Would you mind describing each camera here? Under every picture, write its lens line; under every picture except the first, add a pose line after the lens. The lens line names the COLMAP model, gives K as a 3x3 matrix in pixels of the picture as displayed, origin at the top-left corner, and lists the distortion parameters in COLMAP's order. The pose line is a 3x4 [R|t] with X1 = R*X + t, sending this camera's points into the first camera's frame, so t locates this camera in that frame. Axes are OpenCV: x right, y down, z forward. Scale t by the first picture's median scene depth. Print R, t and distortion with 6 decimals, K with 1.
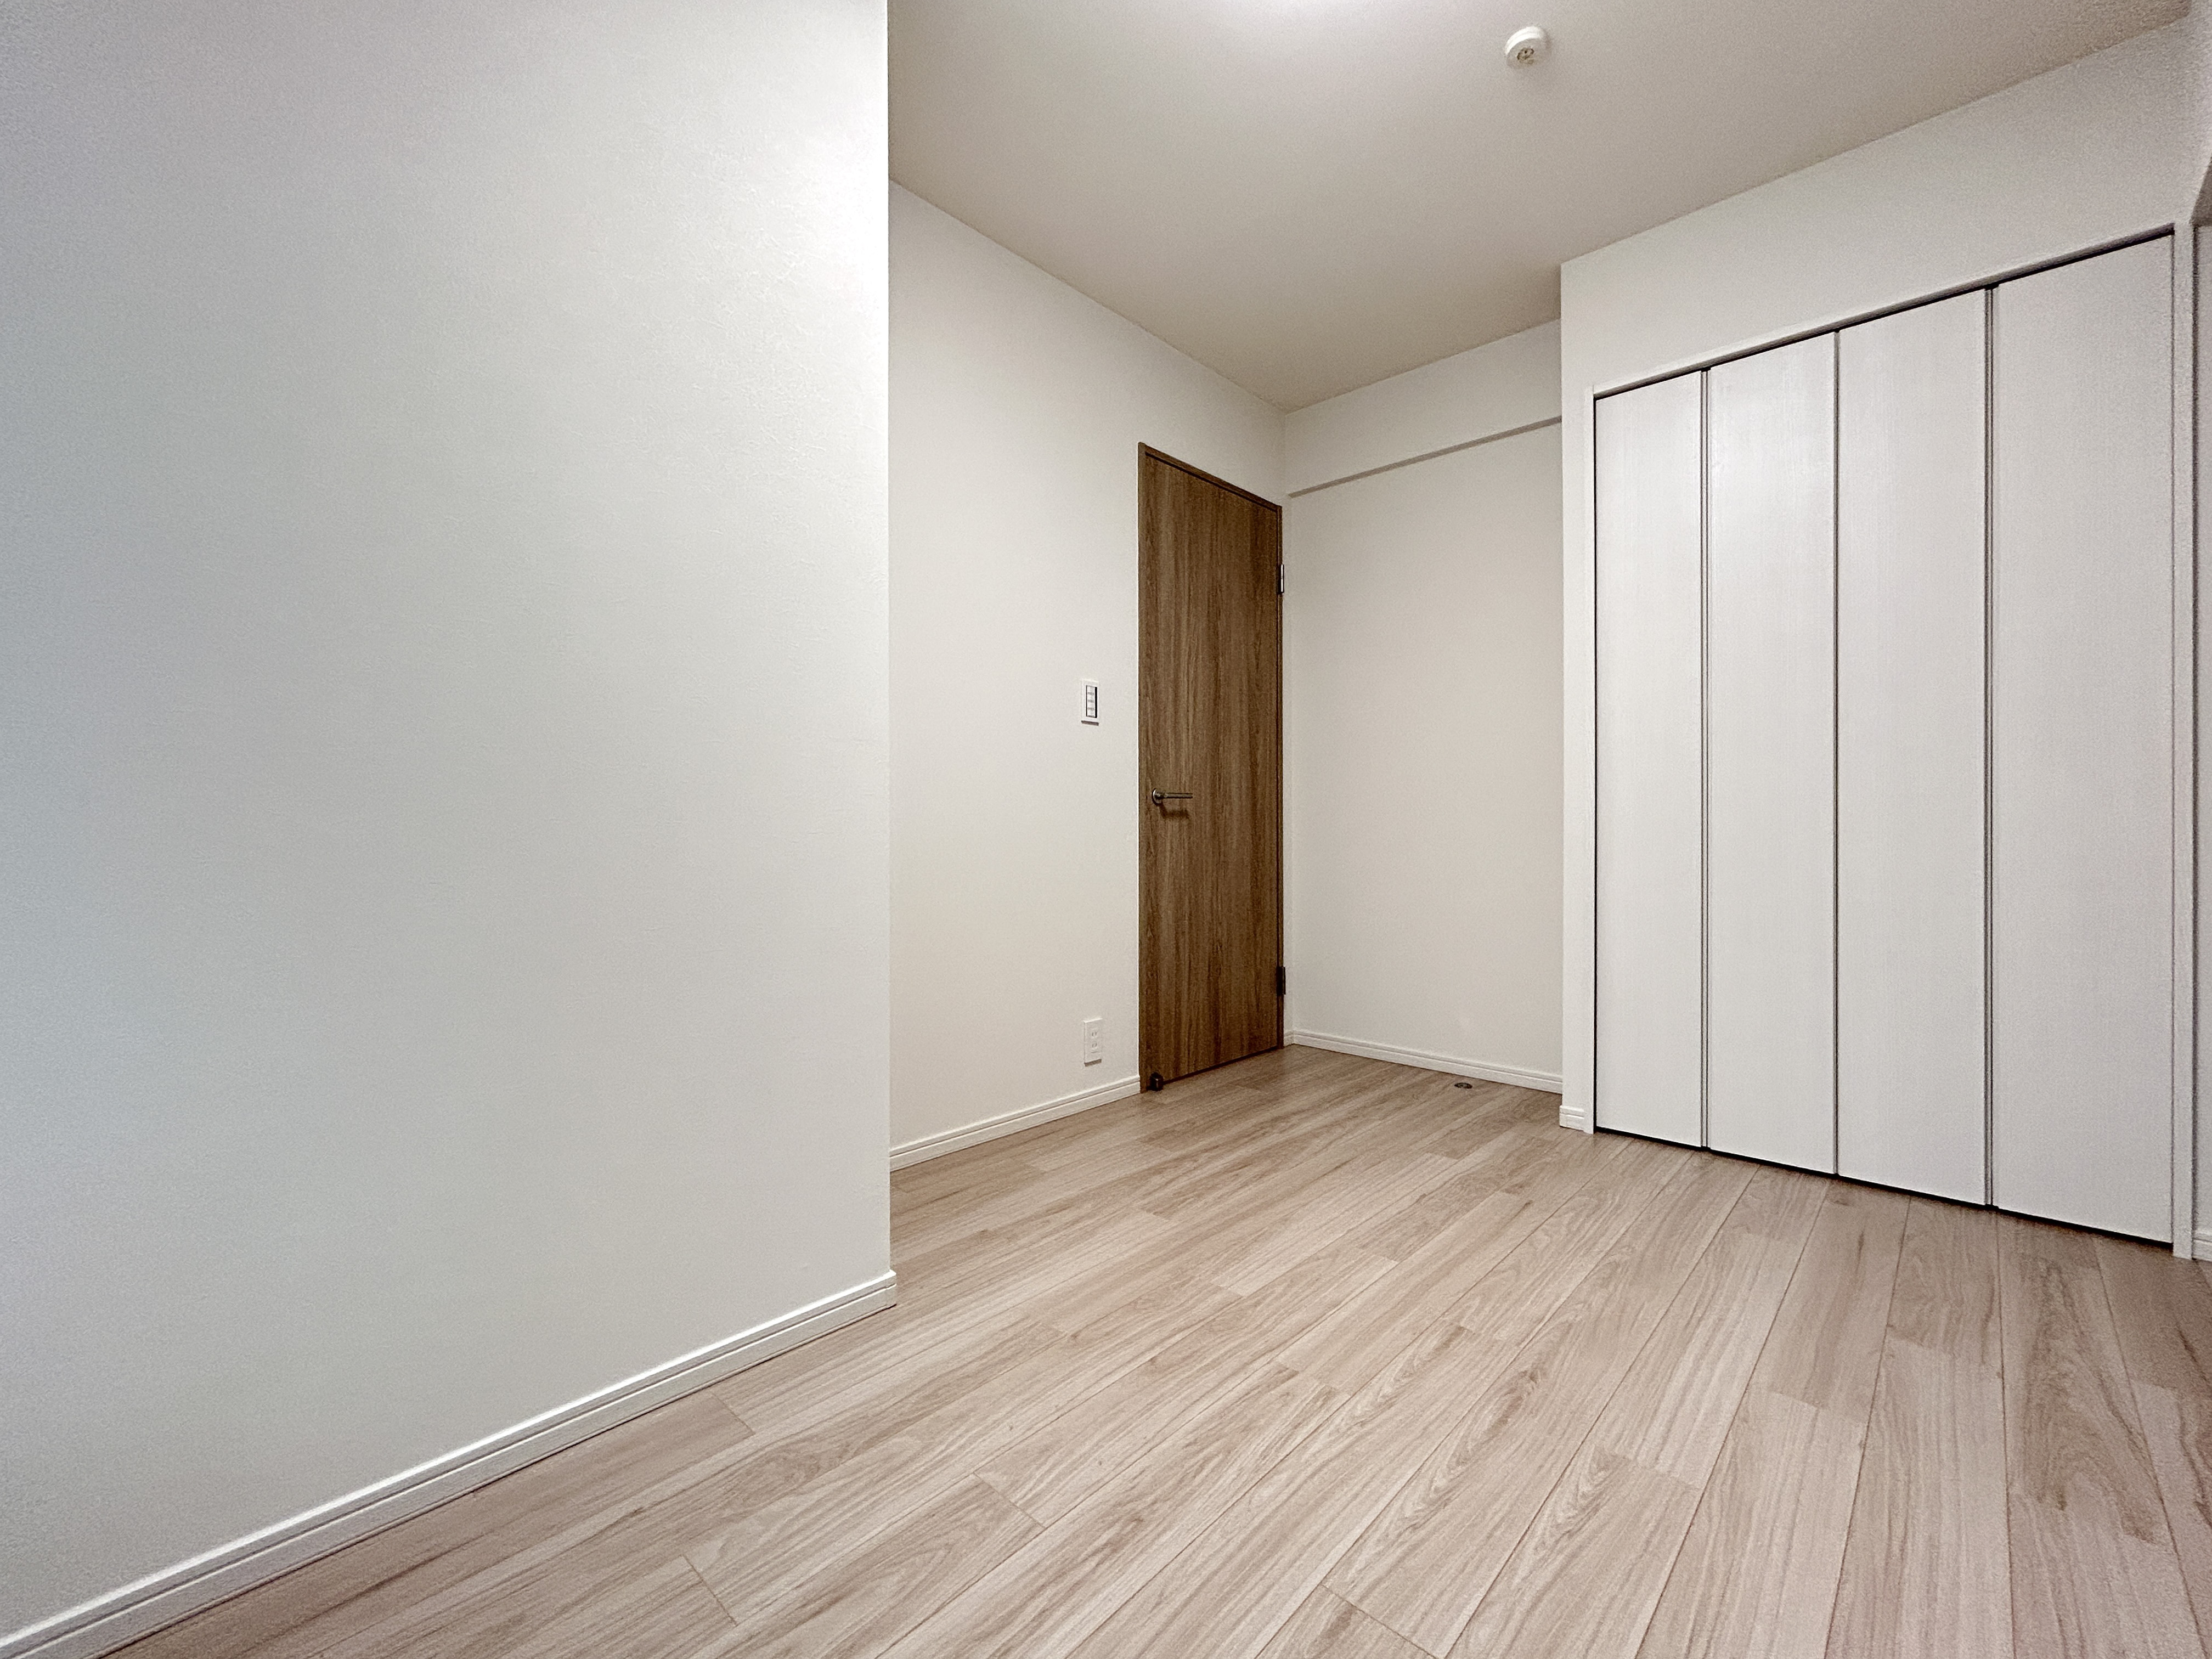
lens RADIAL K [[936.7, 0, 1113.6], [0, 936.7, 826.8], [0, 0, 1]] dist [0.000779, 0.001282]
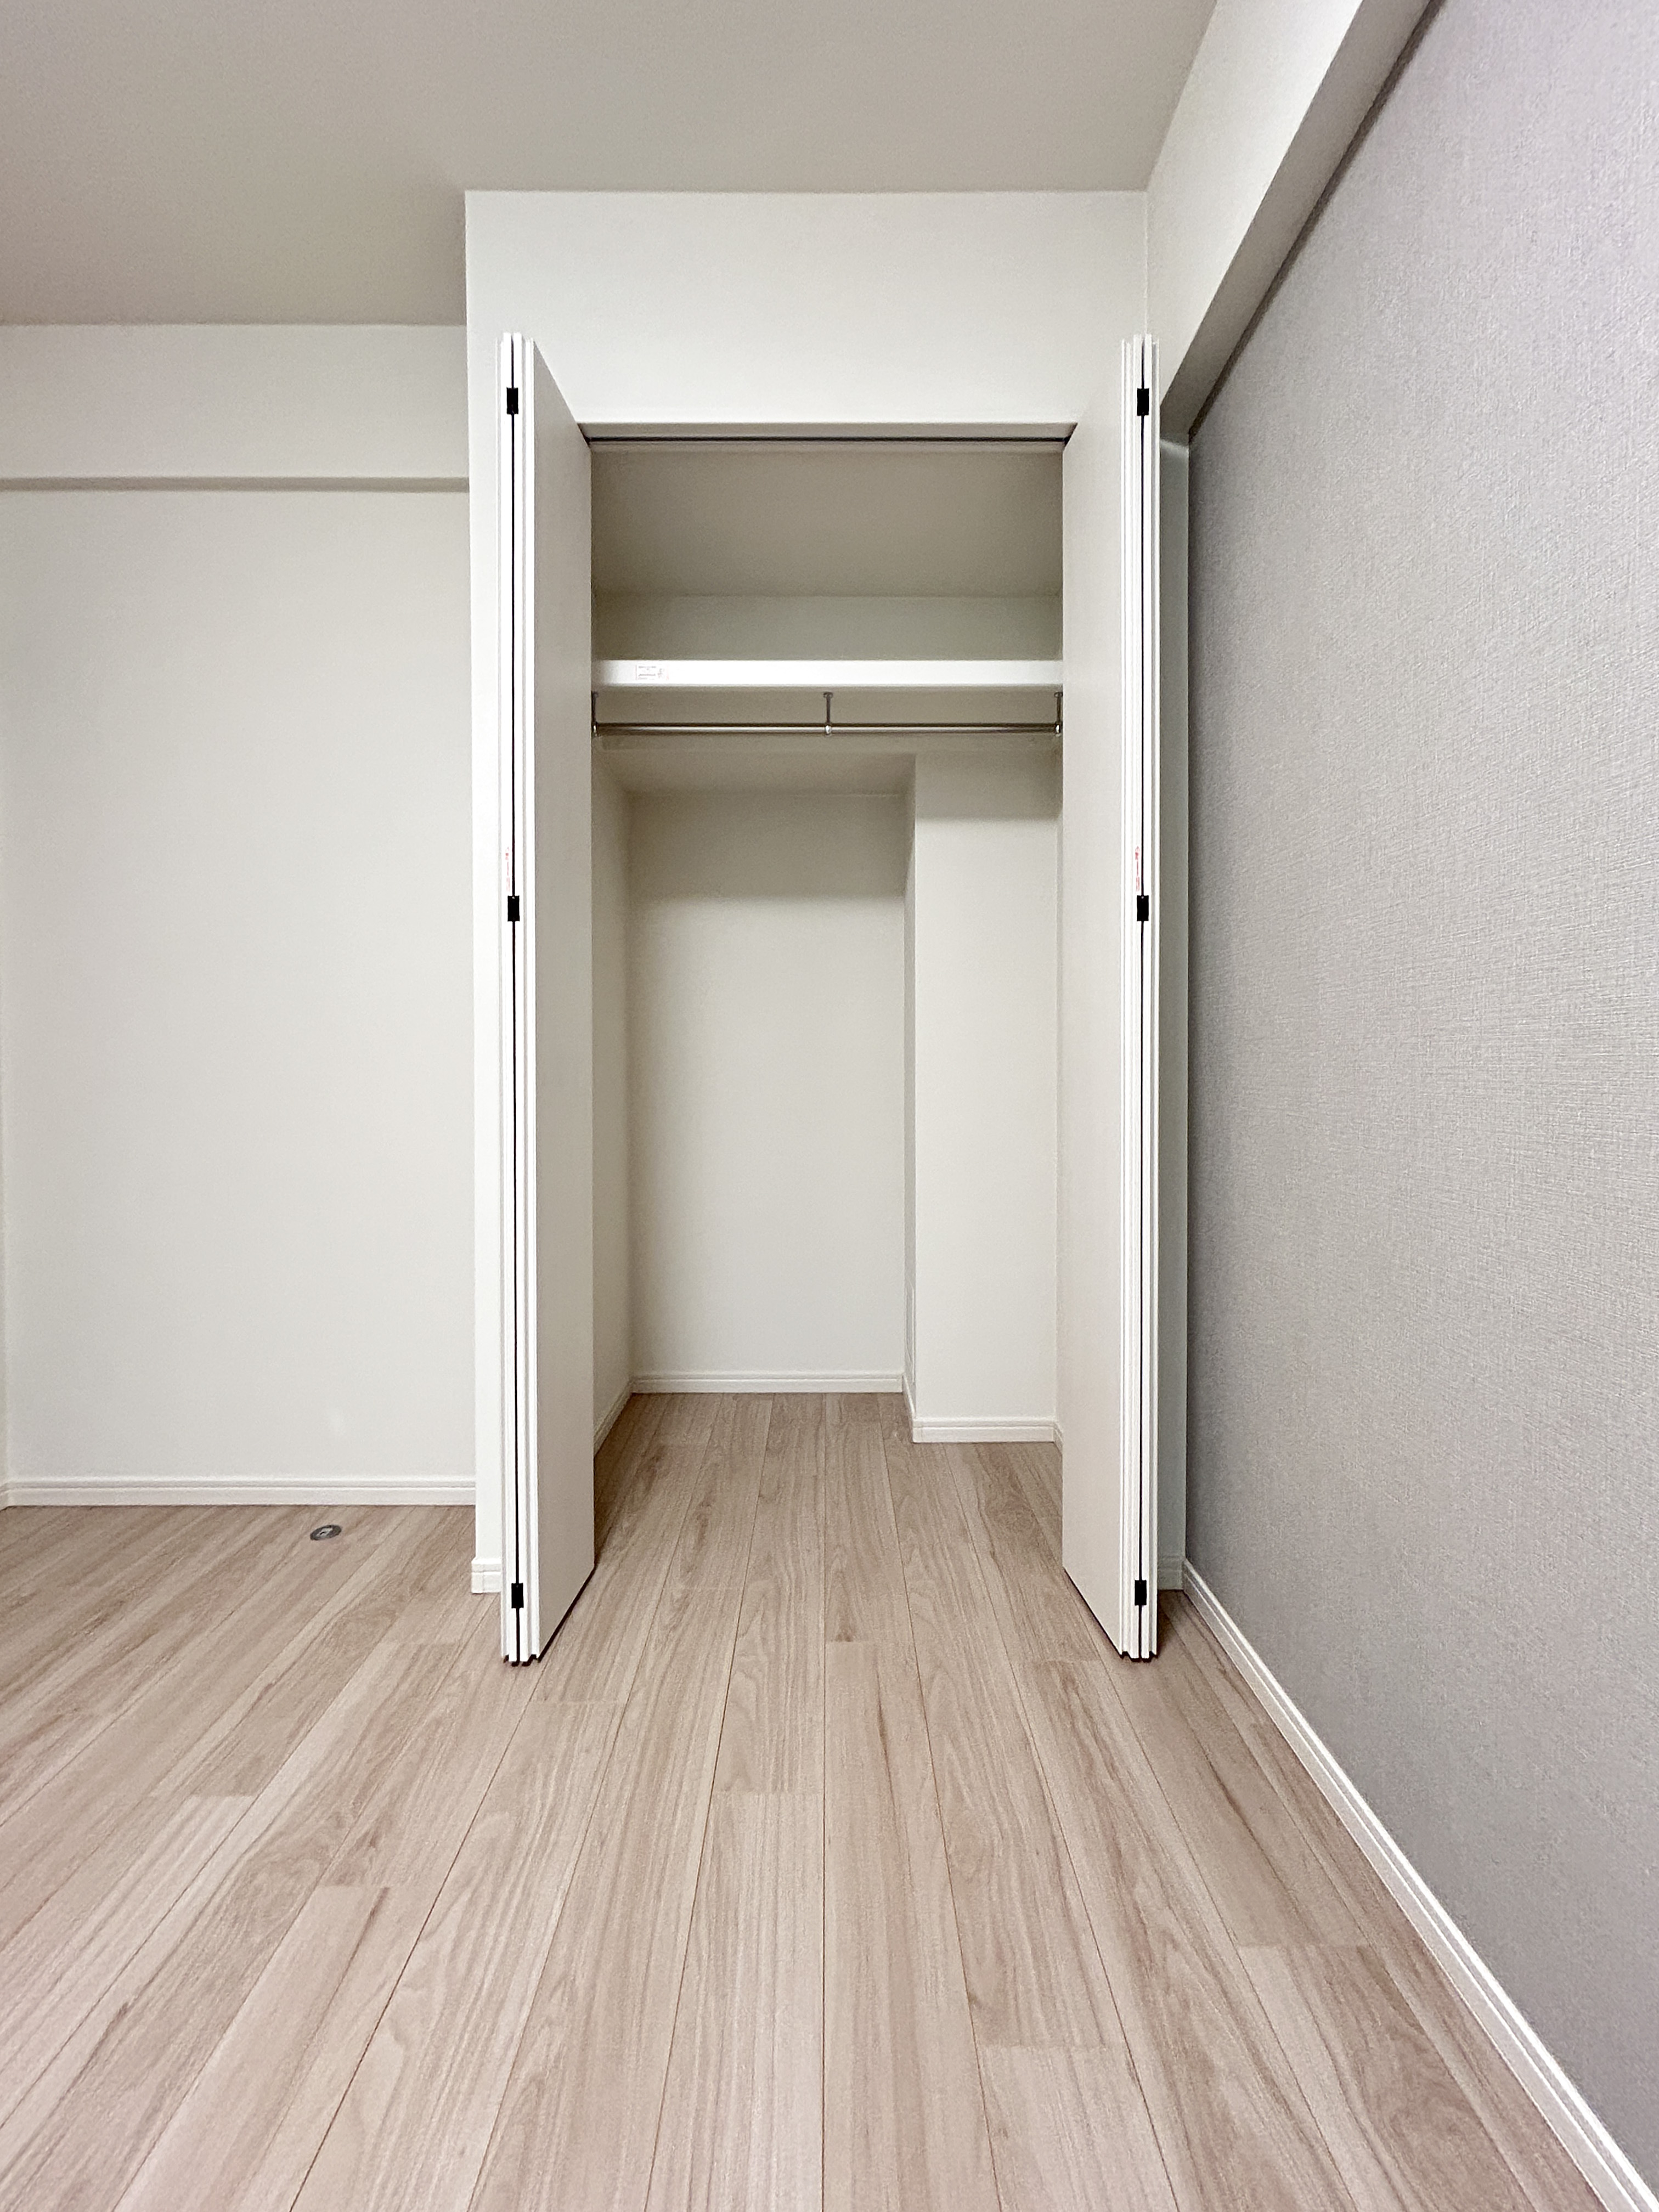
lens RADIAL K [[936.7, 0, 827.5], [0, 936.7, 1096.7], [0, 0, 1]] dist [0.000779, 0.001282]
pose [[0.730015, -0.030985, 0.682729, 0.368876], [0.007209, 0.999265, 0.037643, -0.040674], [-0.683393, -0.022558, 0.729702, 0.622677]]
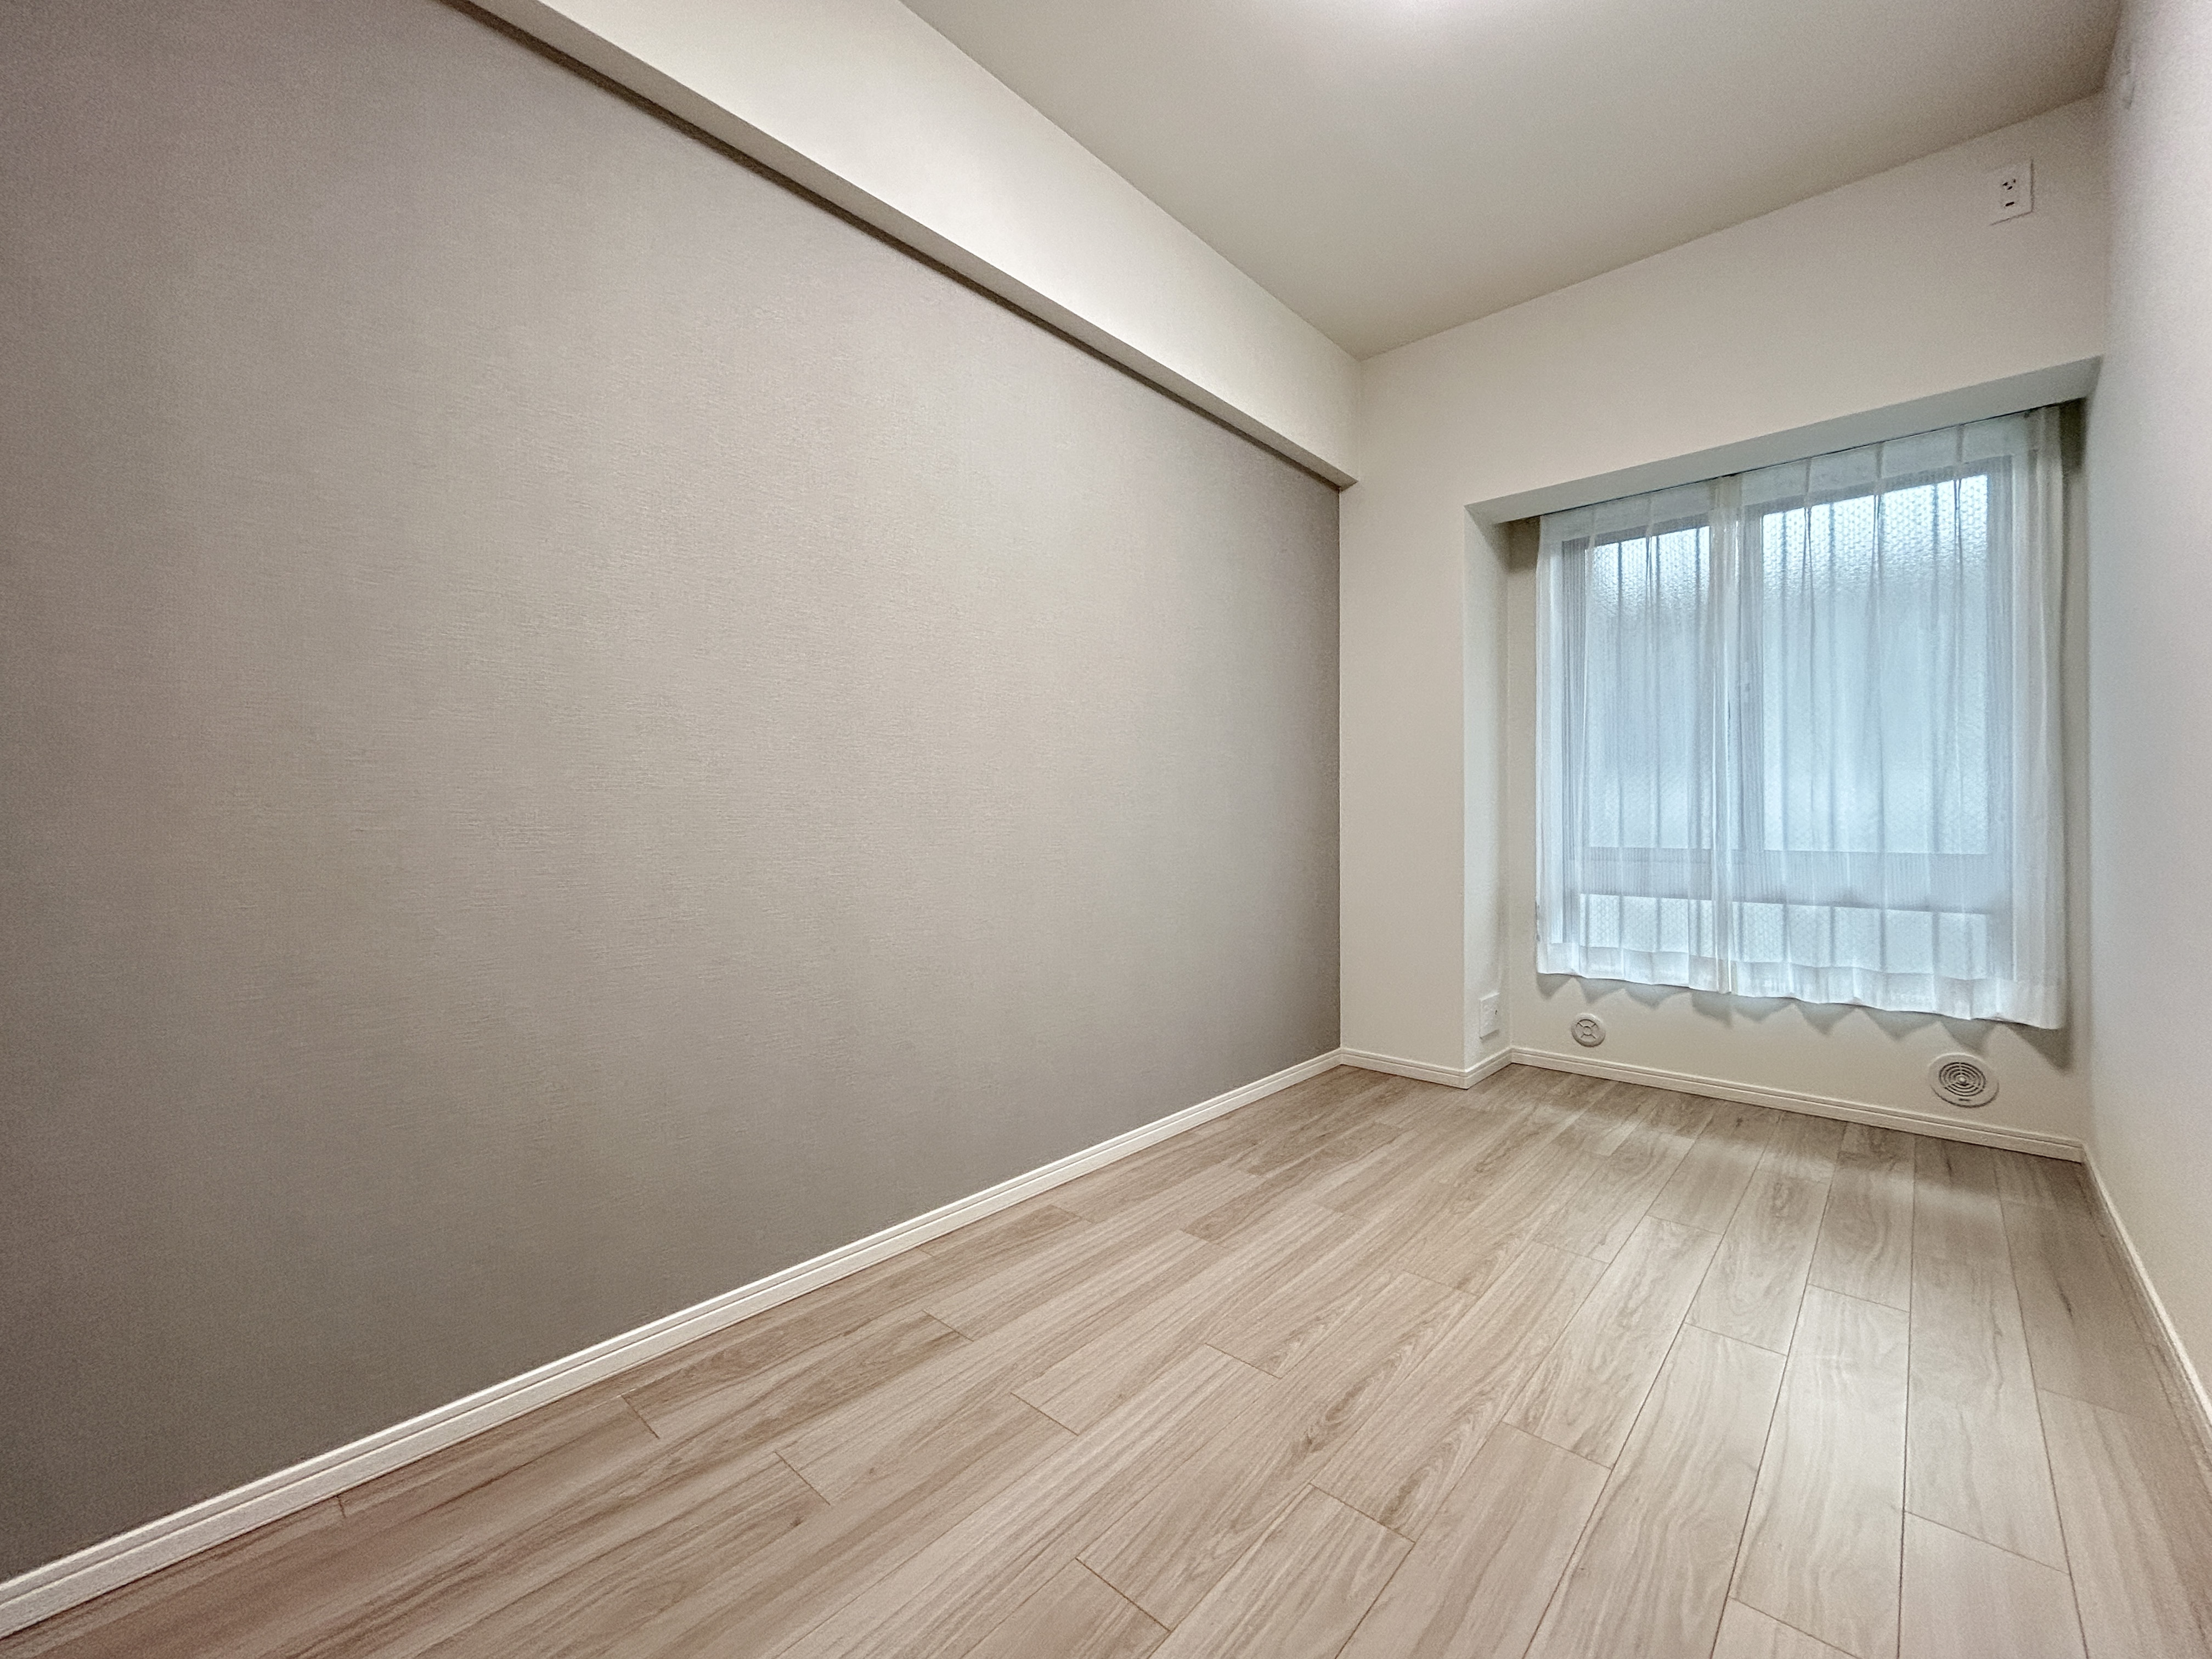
lens RADIAL K [[895.2, 0, 1106.0], [0, 895.2, 829.5], [0, 0, 1]] dist [0.014659, -0.005051]
pose [[-0.999670, 0.000120, -0.025696, 0.579031], [-0.000239, 0.999903, 0.013961, -0.011610], [0.025695, 0.013963, -0.999572, 1.614990]]
